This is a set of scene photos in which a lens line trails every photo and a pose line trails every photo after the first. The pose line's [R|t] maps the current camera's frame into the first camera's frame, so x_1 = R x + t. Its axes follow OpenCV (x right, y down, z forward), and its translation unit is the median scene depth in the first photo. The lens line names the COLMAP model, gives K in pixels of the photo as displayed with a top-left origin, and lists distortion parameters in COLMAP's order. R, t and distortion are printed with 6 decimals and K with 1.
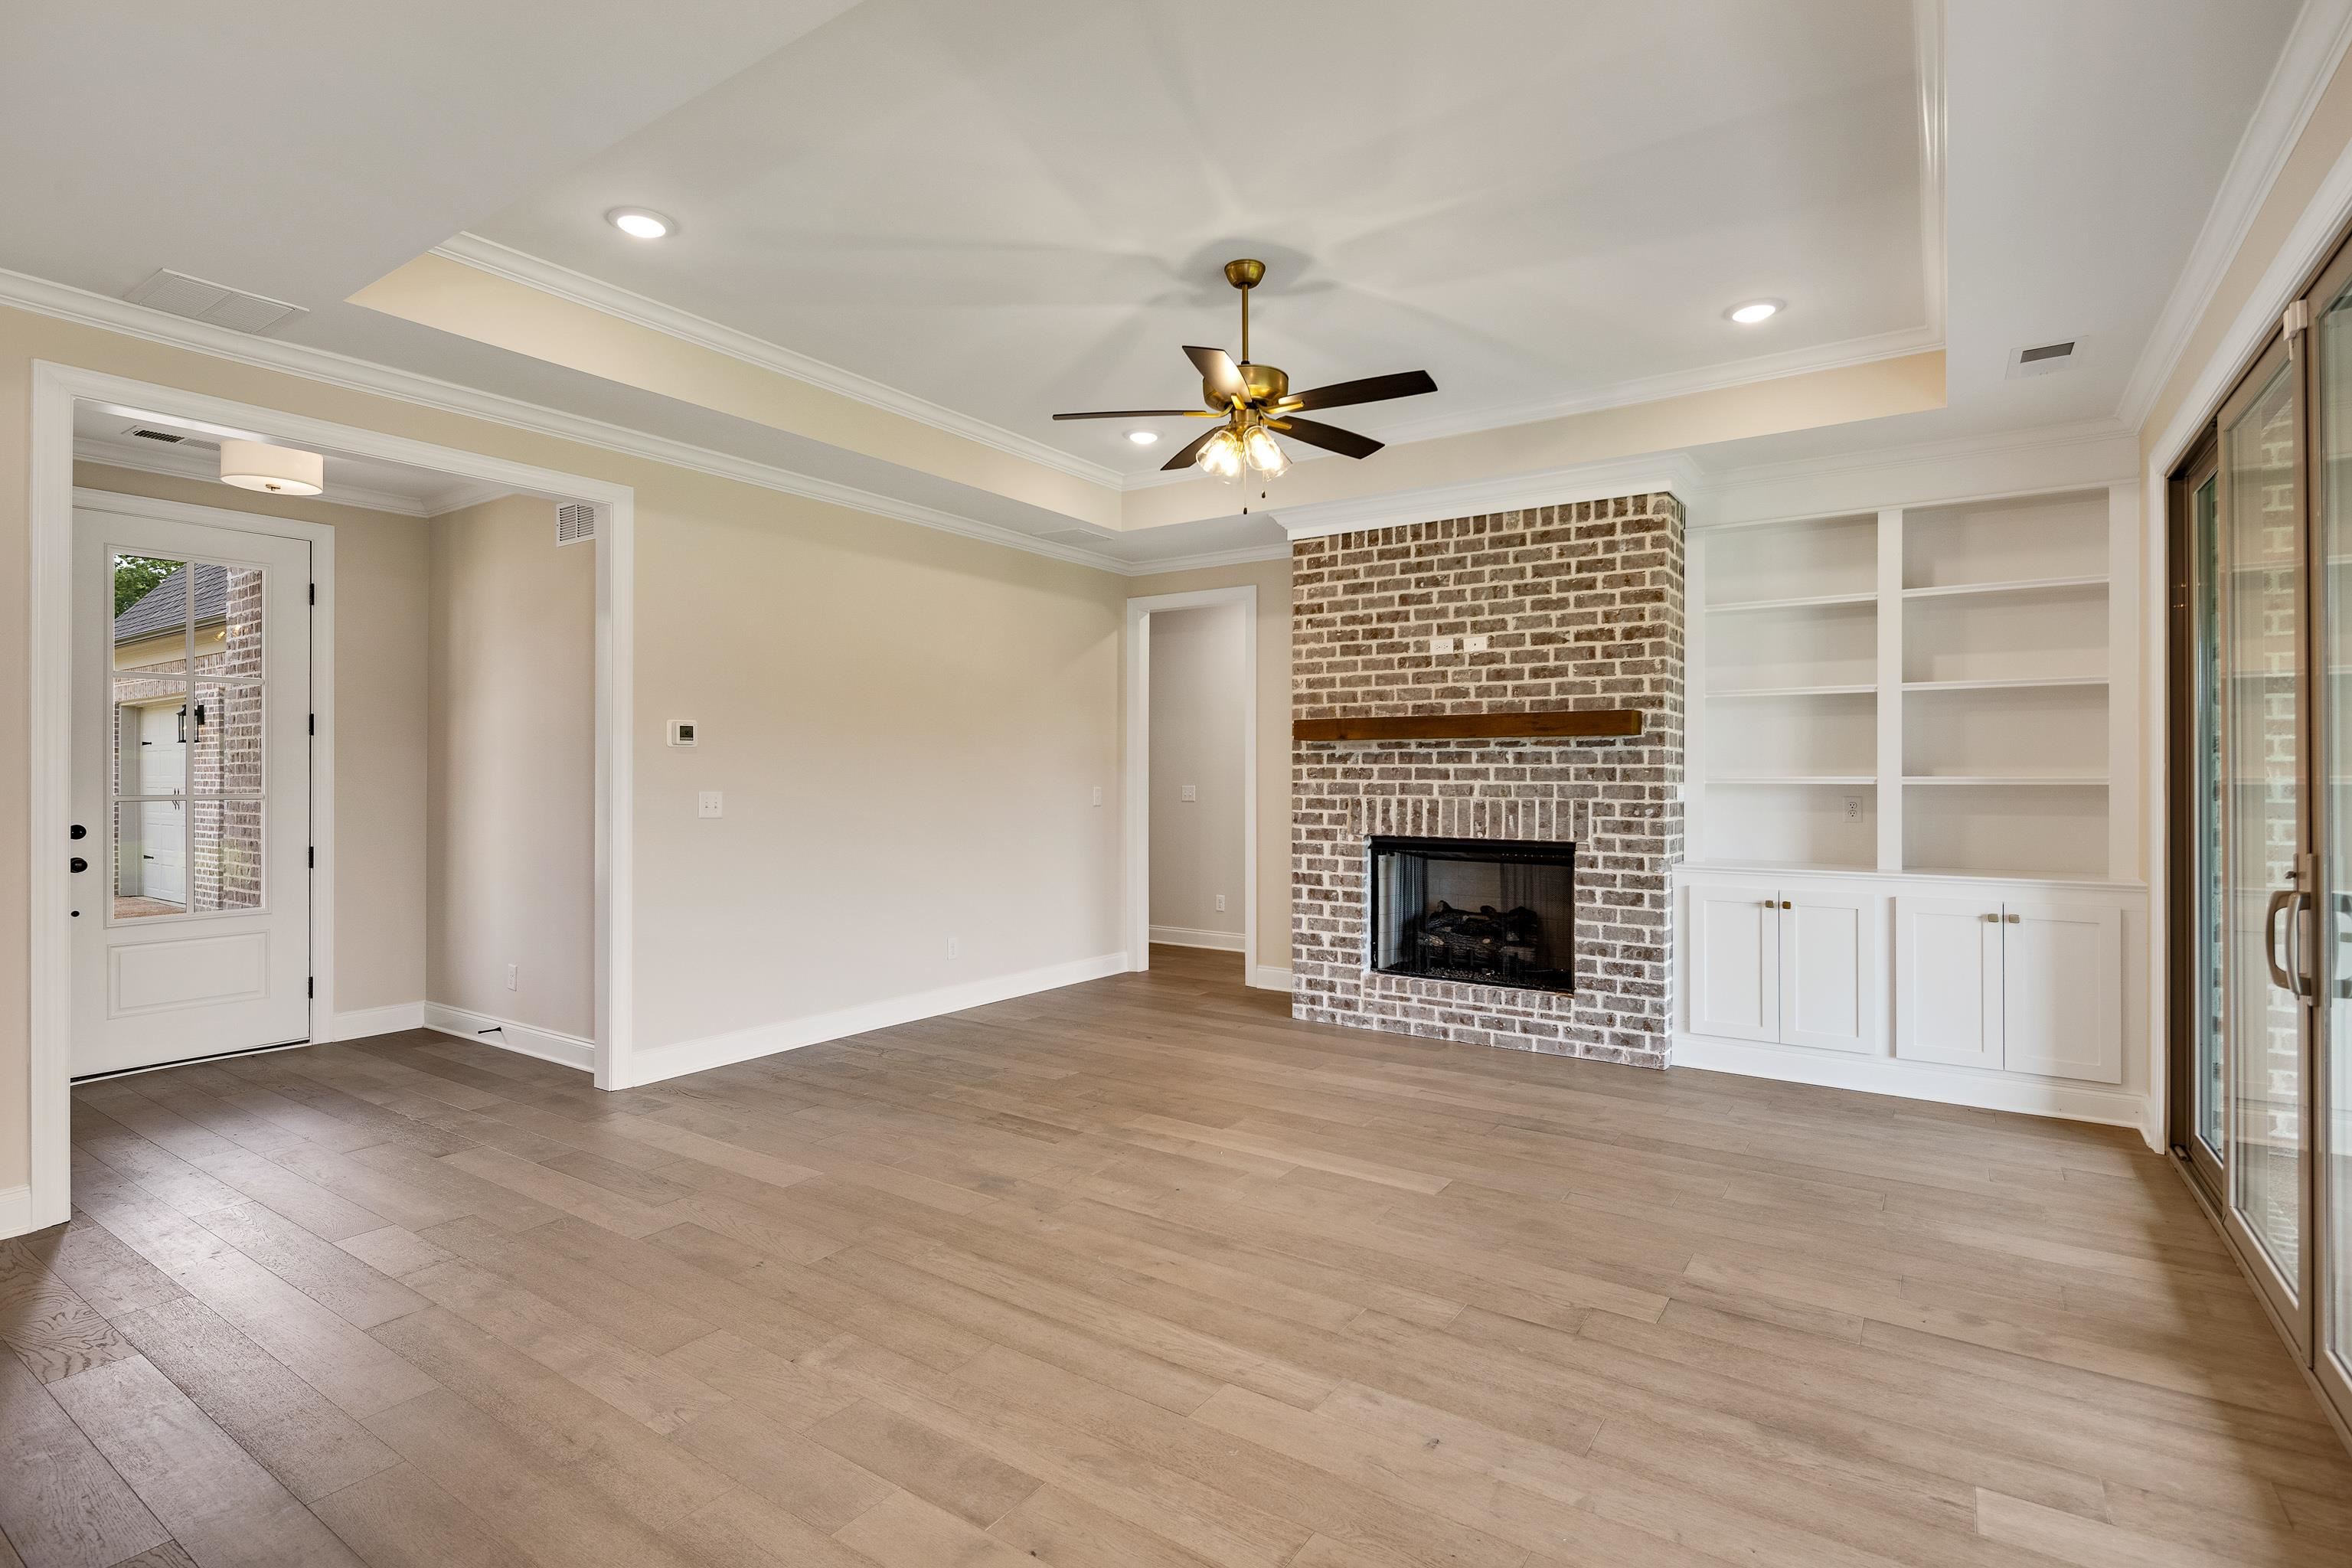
lens RADIAL K [[1126.7, 0, 1174.8], [0, 1126.7, 781.1], [0, 0, 1]] dist [-0.002142, -0.002648]
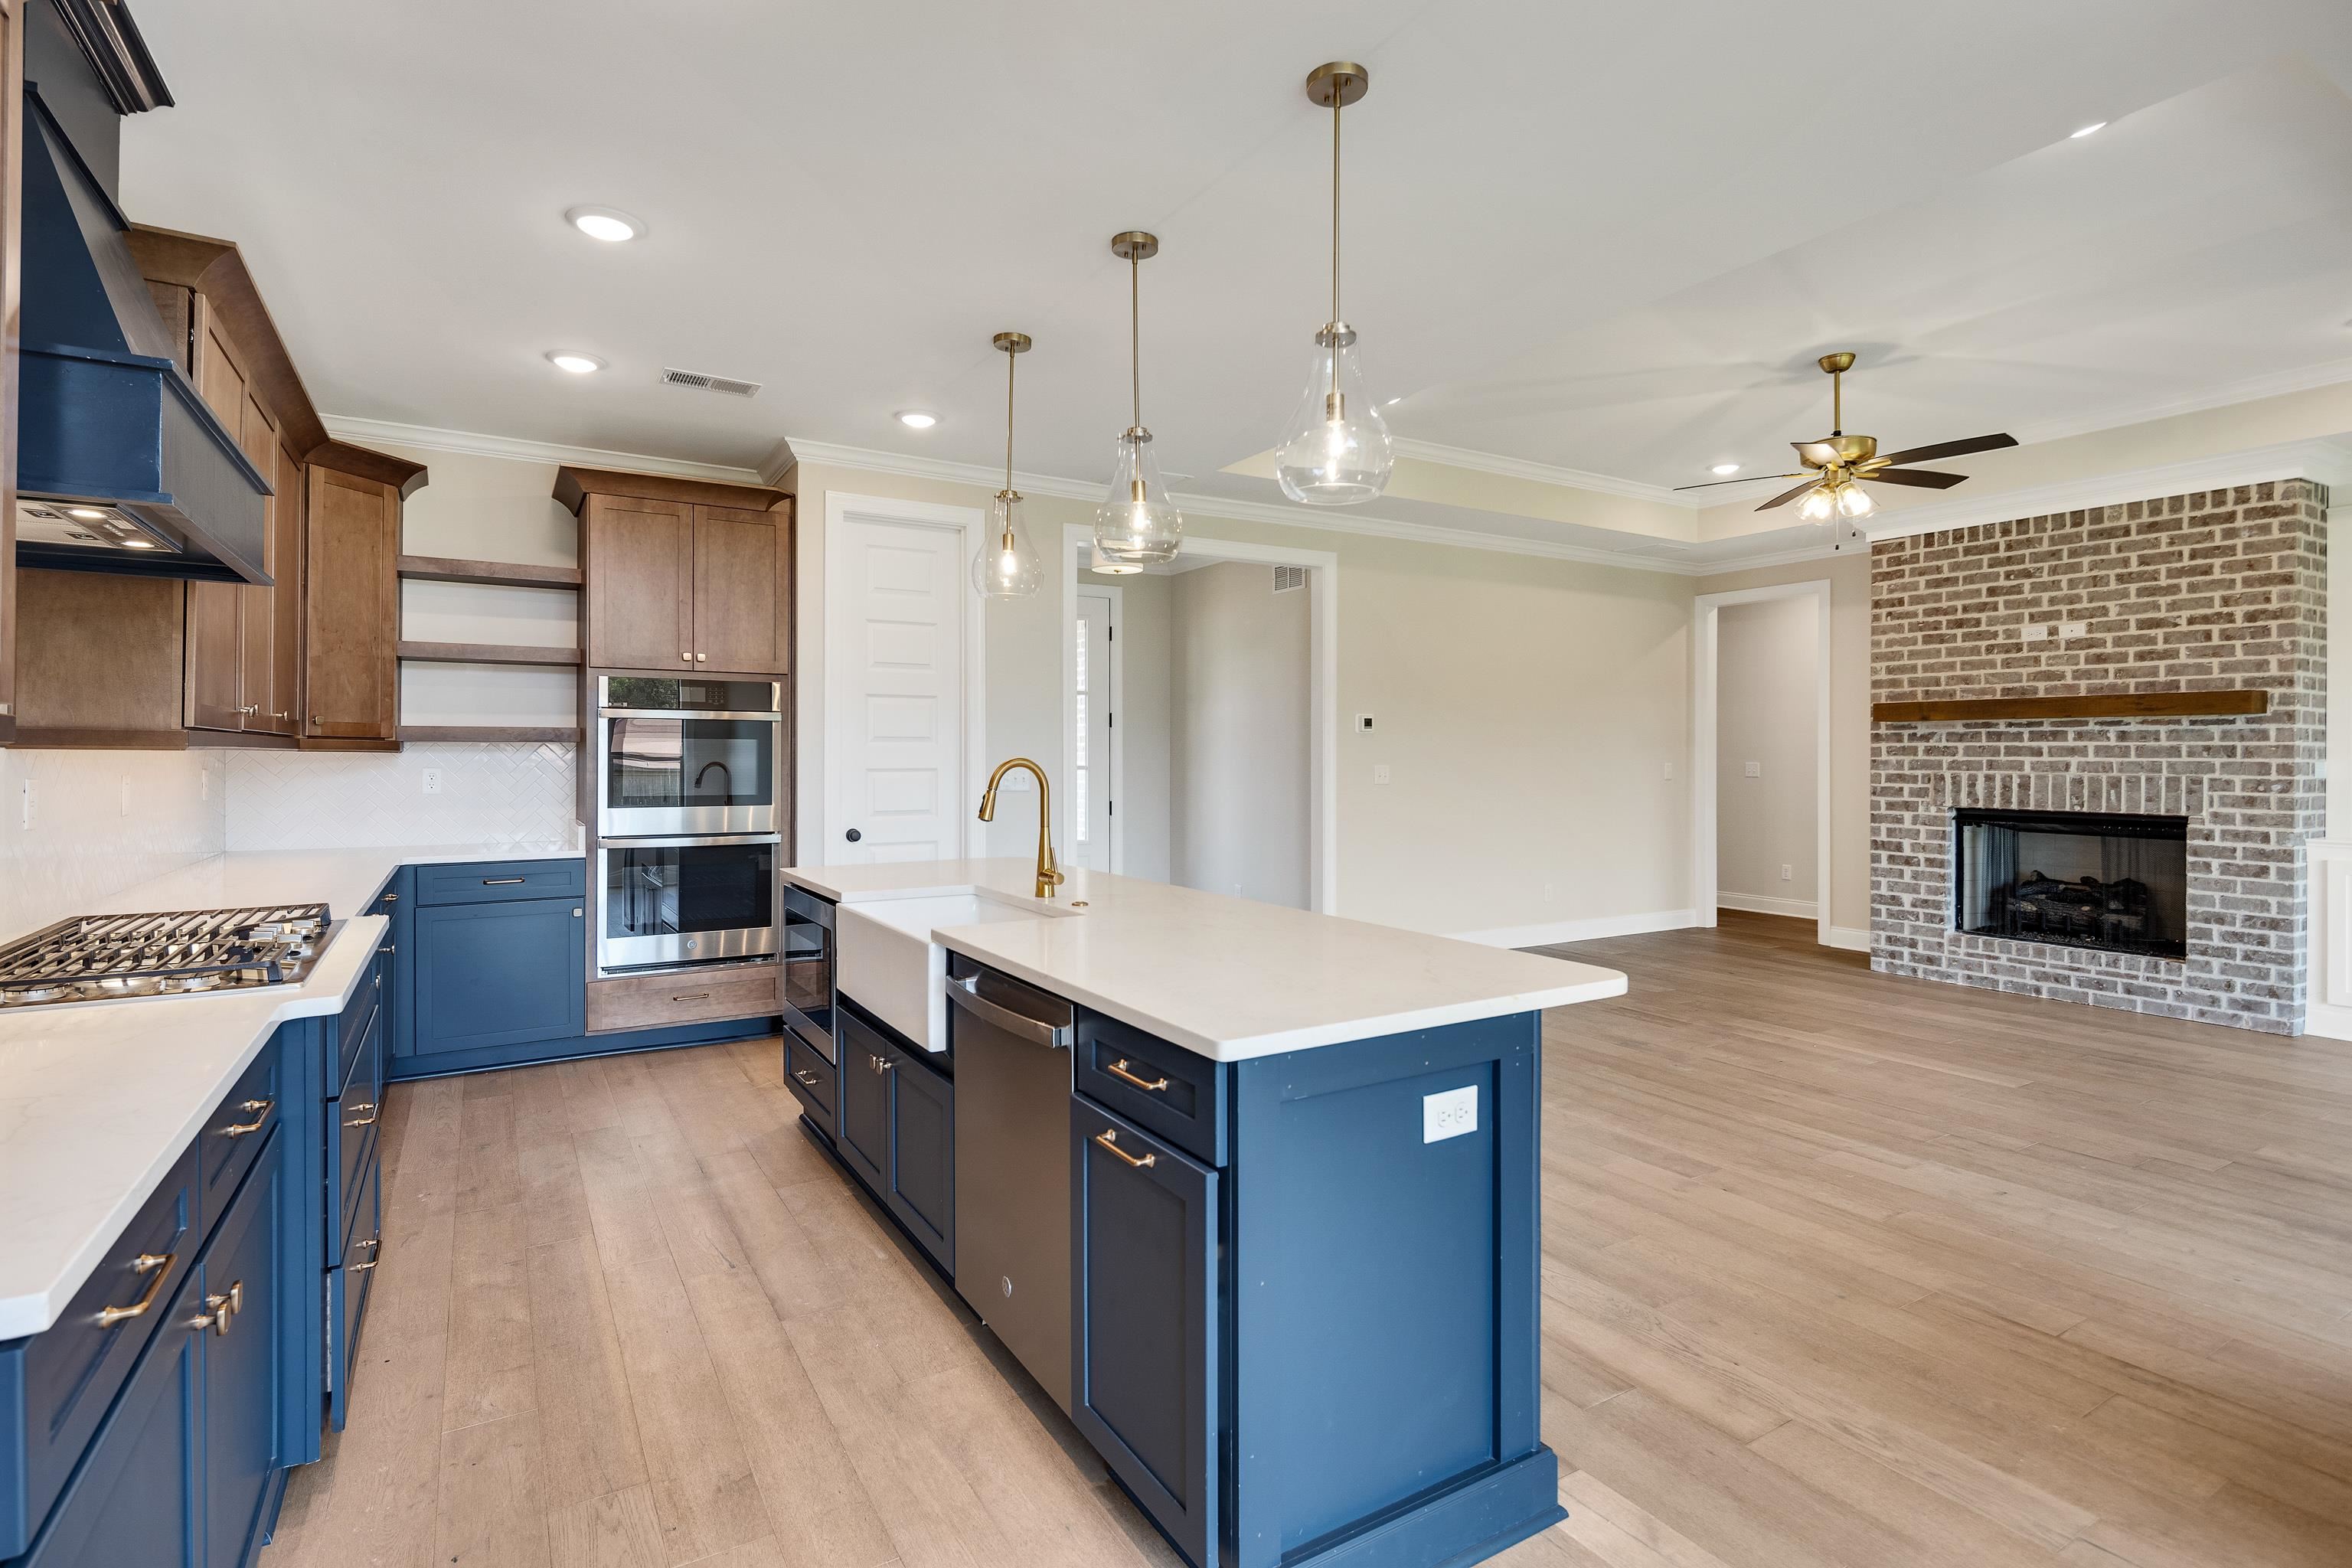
lens RADIAL K [[1126.7, 0, 1161.5], [0, 1126.7, 758.4], [0, 0, 1]] dist [-0.002142, -0.002648]
pose [[0.903115, 0.000710, -0.429398, -0.061200], [-0.000955, 0.999999, -0.000357, 0.001791], [0.429398, 0.000732, 0.903115, -0.363987]]
